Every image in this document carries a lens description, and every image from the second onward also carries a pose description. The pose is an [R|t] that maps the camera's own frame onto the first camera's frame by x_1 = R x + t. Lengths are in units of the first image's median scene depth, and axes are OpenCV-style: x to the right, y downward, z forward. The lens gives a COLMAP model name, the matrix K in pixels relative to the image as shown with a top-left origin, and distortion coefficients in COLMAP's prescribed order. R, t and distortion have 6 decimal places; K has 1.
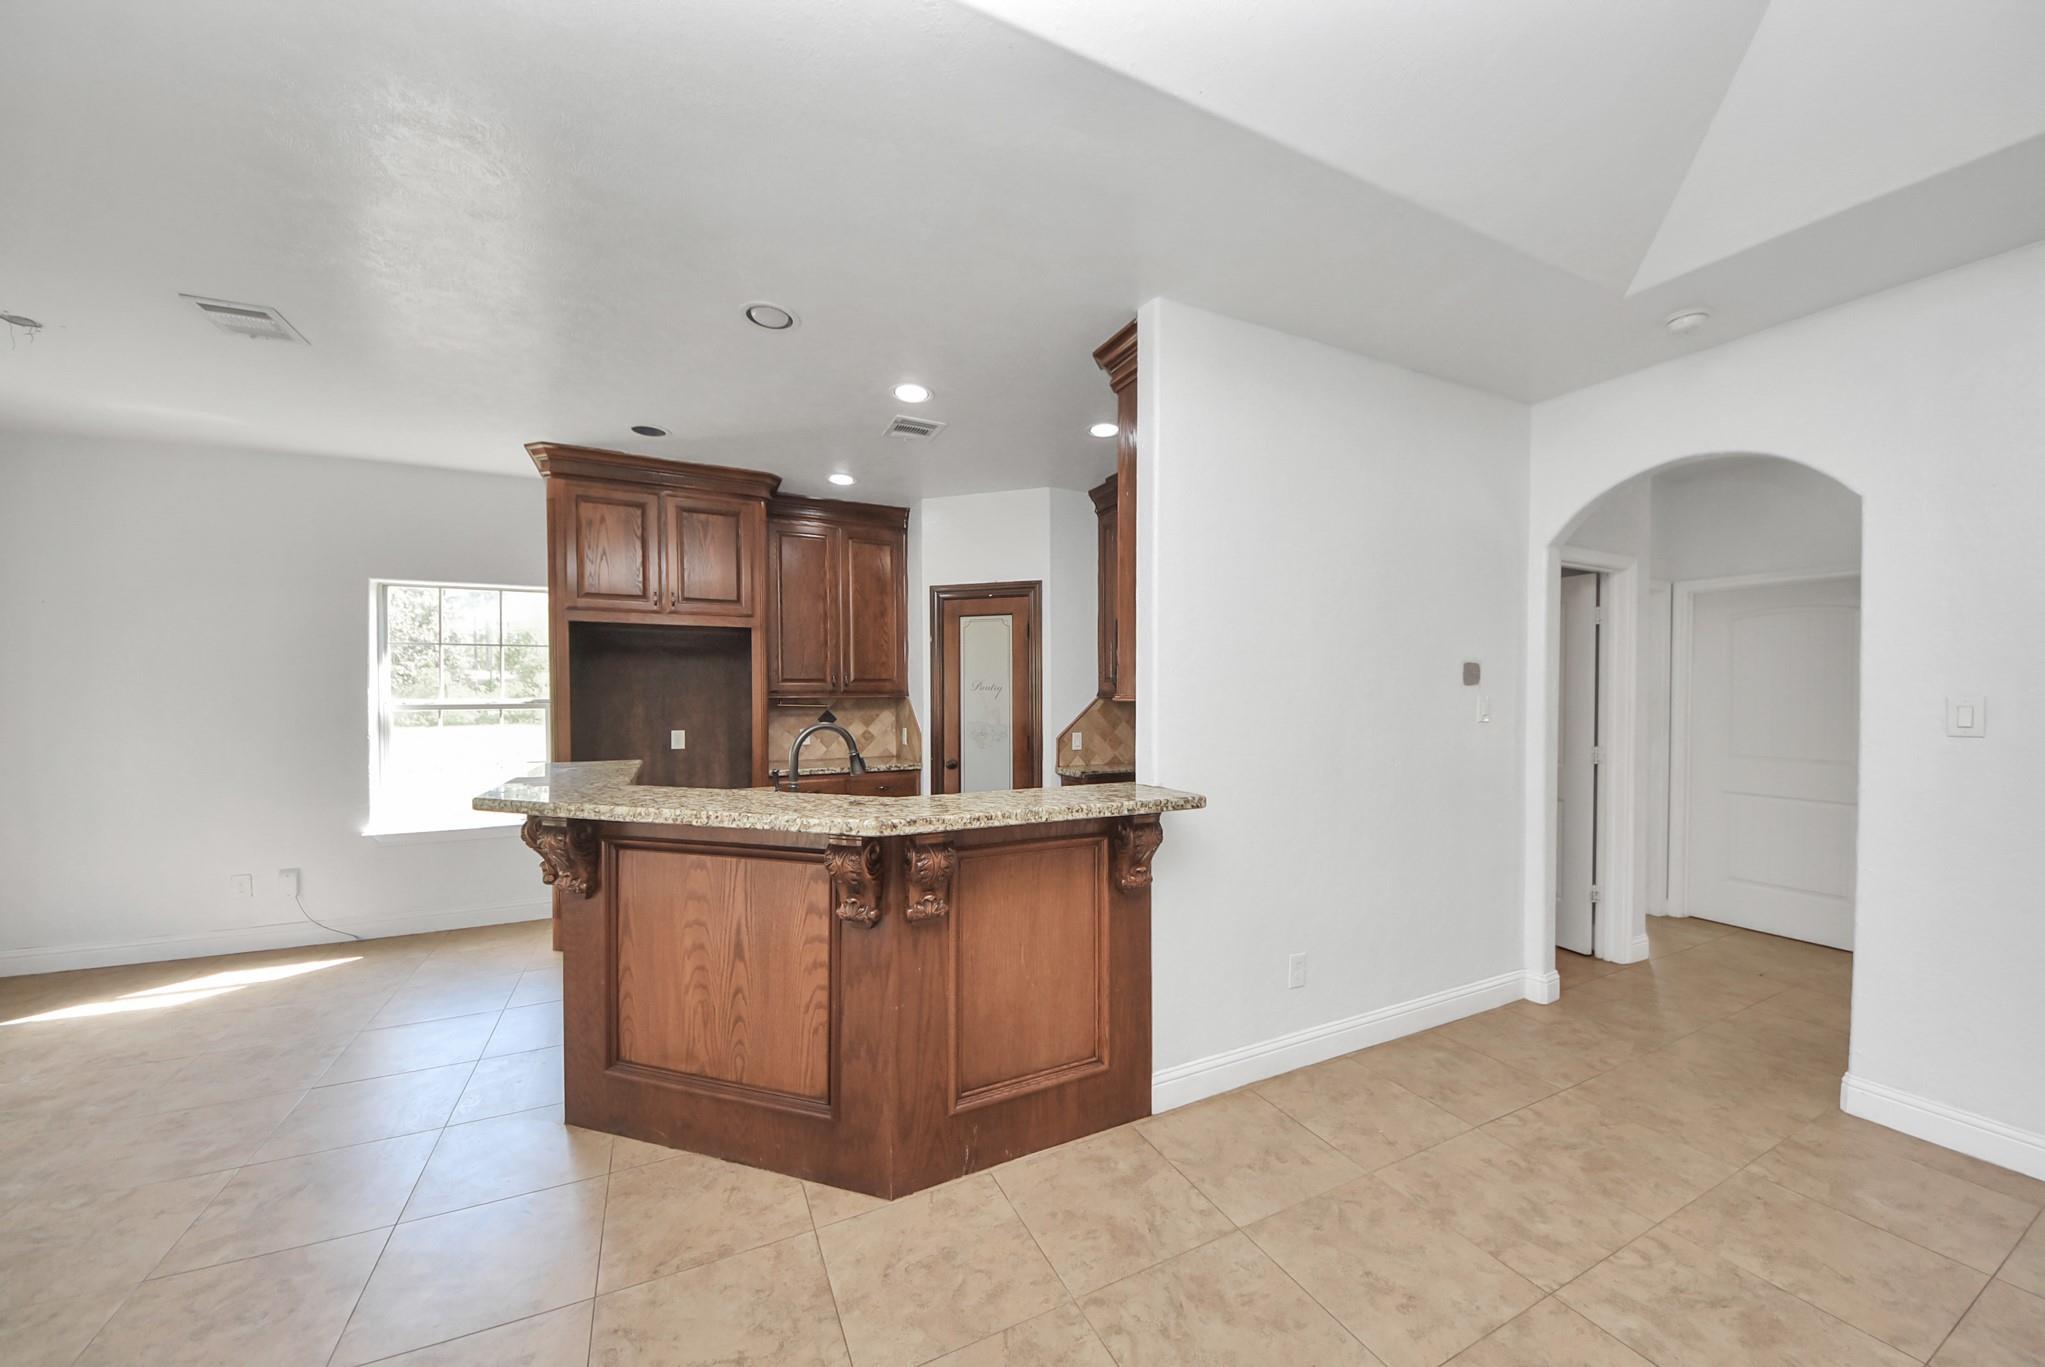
lens RADIAL K [[722.1, 0, 1035.6], [0, 722.1, 700.3], [0, 0, 1]] dist [0.038324, -0.023957]
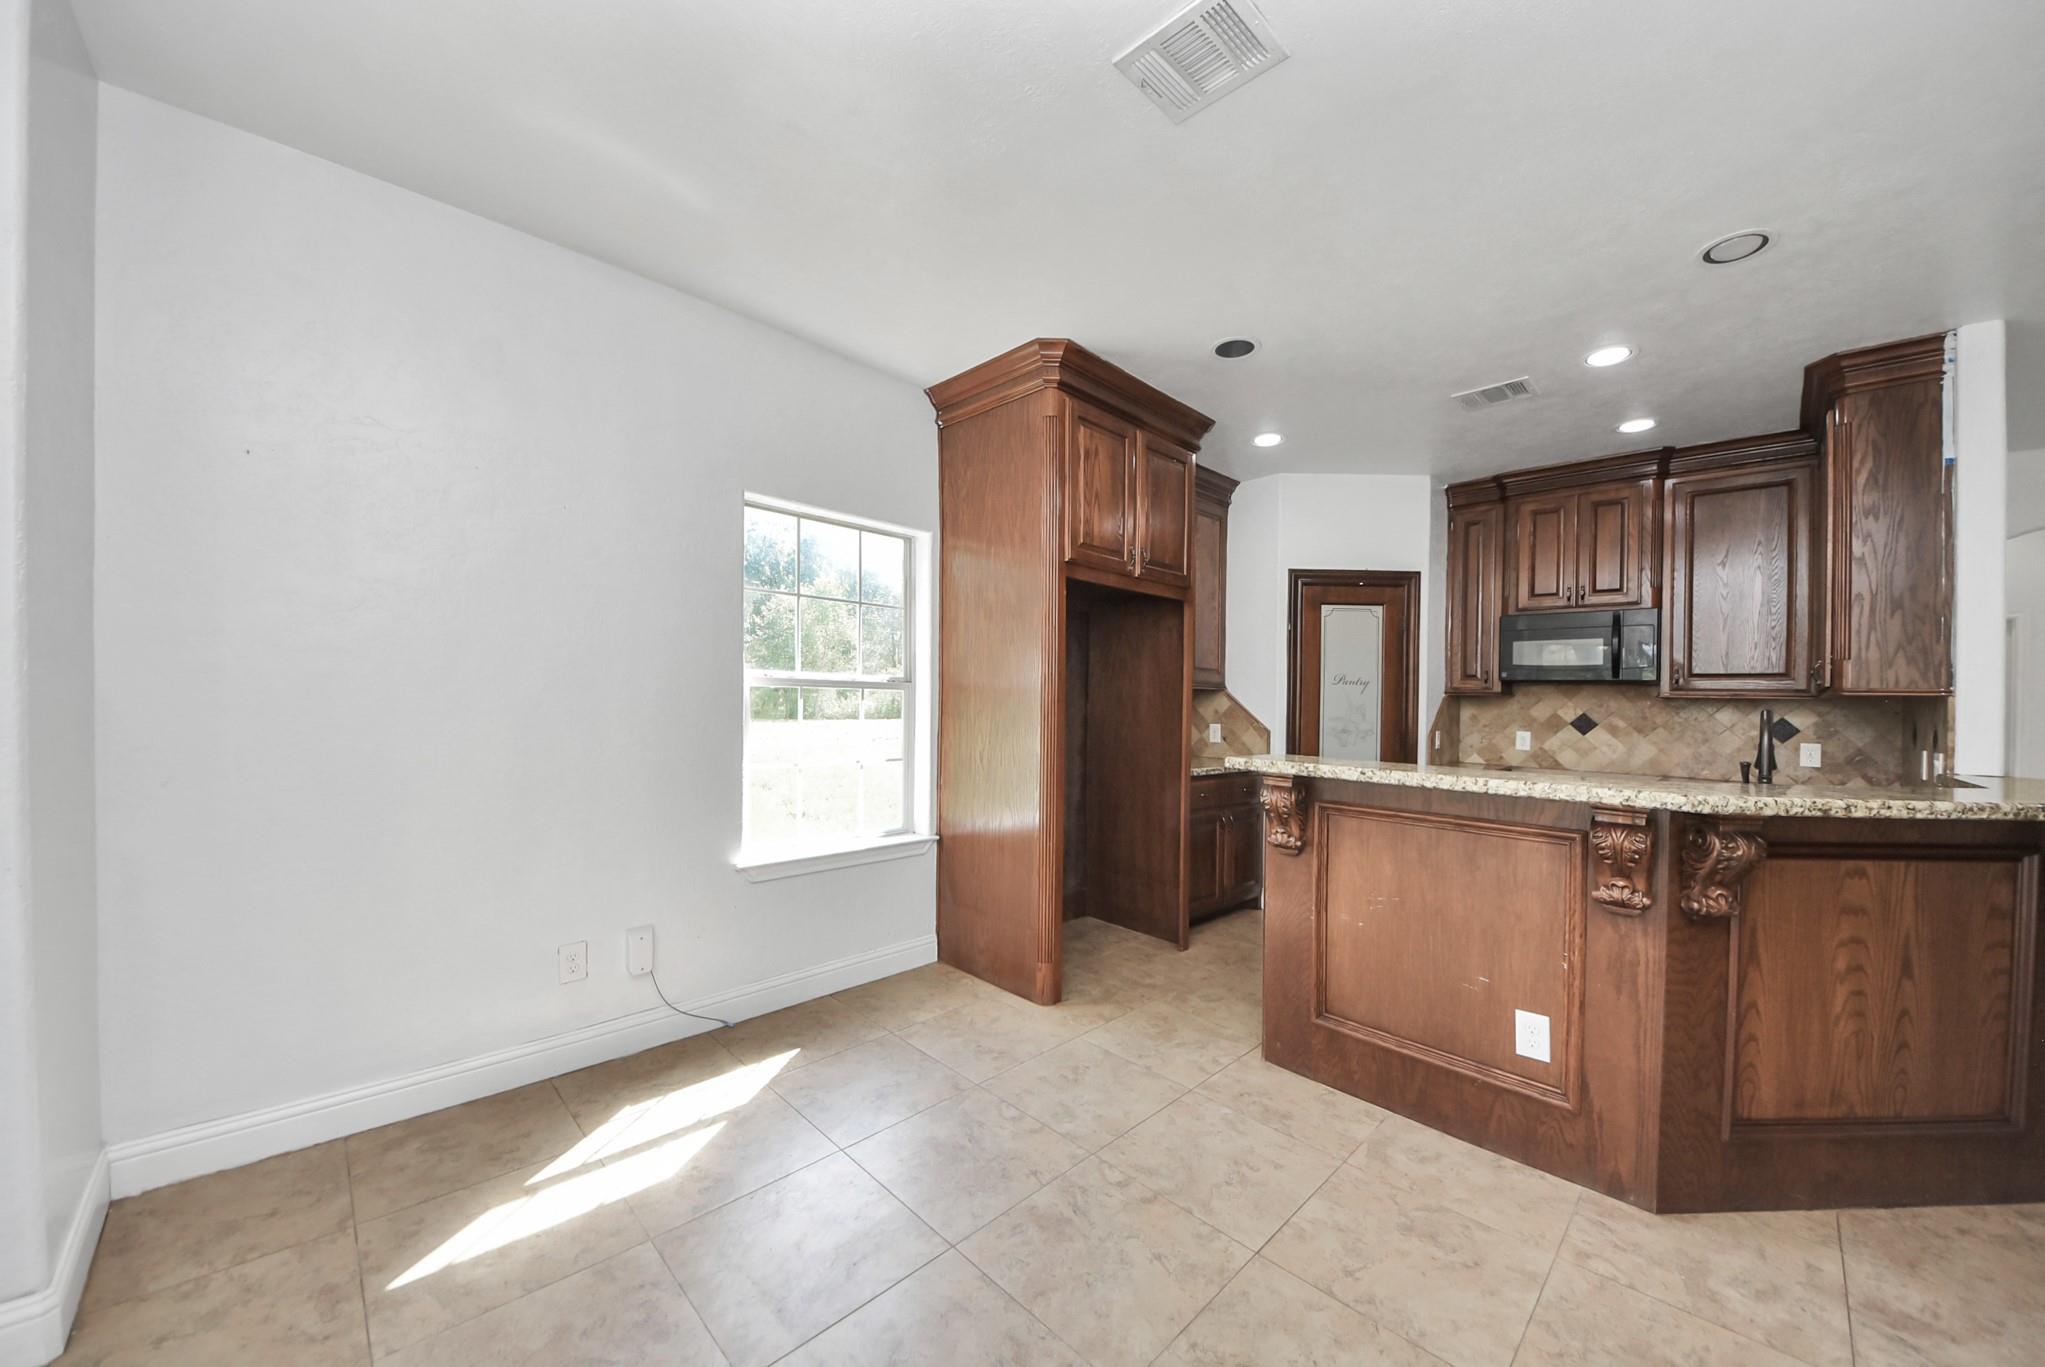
lens RADIAL K [[747.2, 0, 1020.2], [0, 747.2, 694.0], [0, 0, 1]] dist [0.026230, -0.015980]
pose [[0.948519, 0.026833, 0.315580, -0.922506], [-0.021704, 0.999569, -0.019755, 0.031059], [-0.315974, 0.011889, 0.948693, 0.260432]]
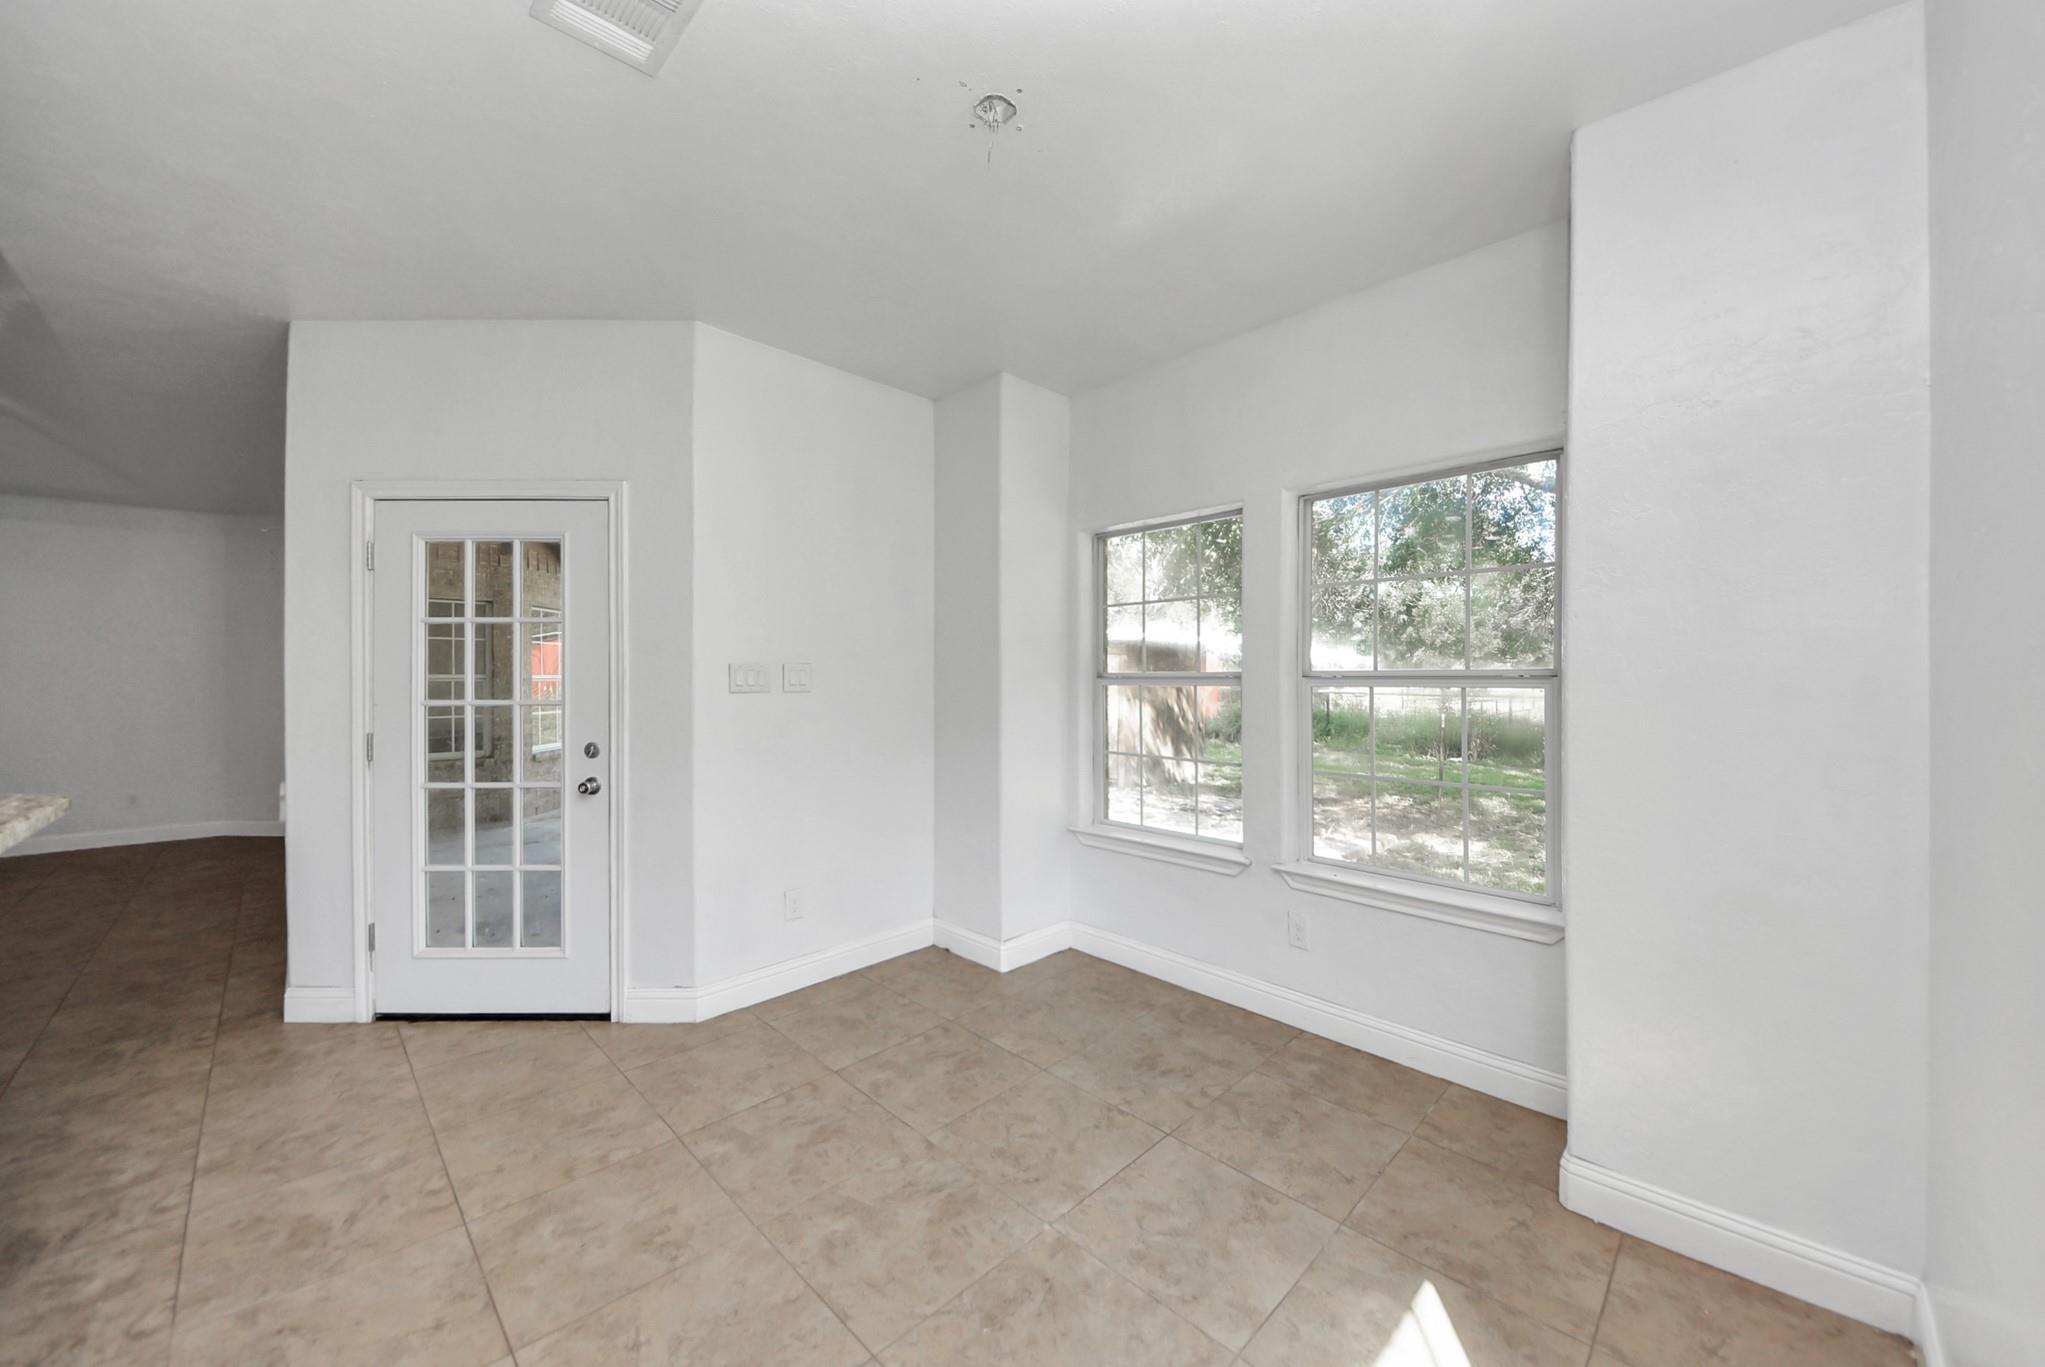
lens RADIAL K [[763.5, 0, 1028.5], [0, 763.5, 676.1], [0, 0, 1]] dist [0.078244, -0.043974]
pose [[-0.941492, 0.002616, -0.337026, -0.753191], [-0.001615, 0.999923, 0.012274, 0.008557], [0.337033, 0.012100, -0.941415, 1.081251]]
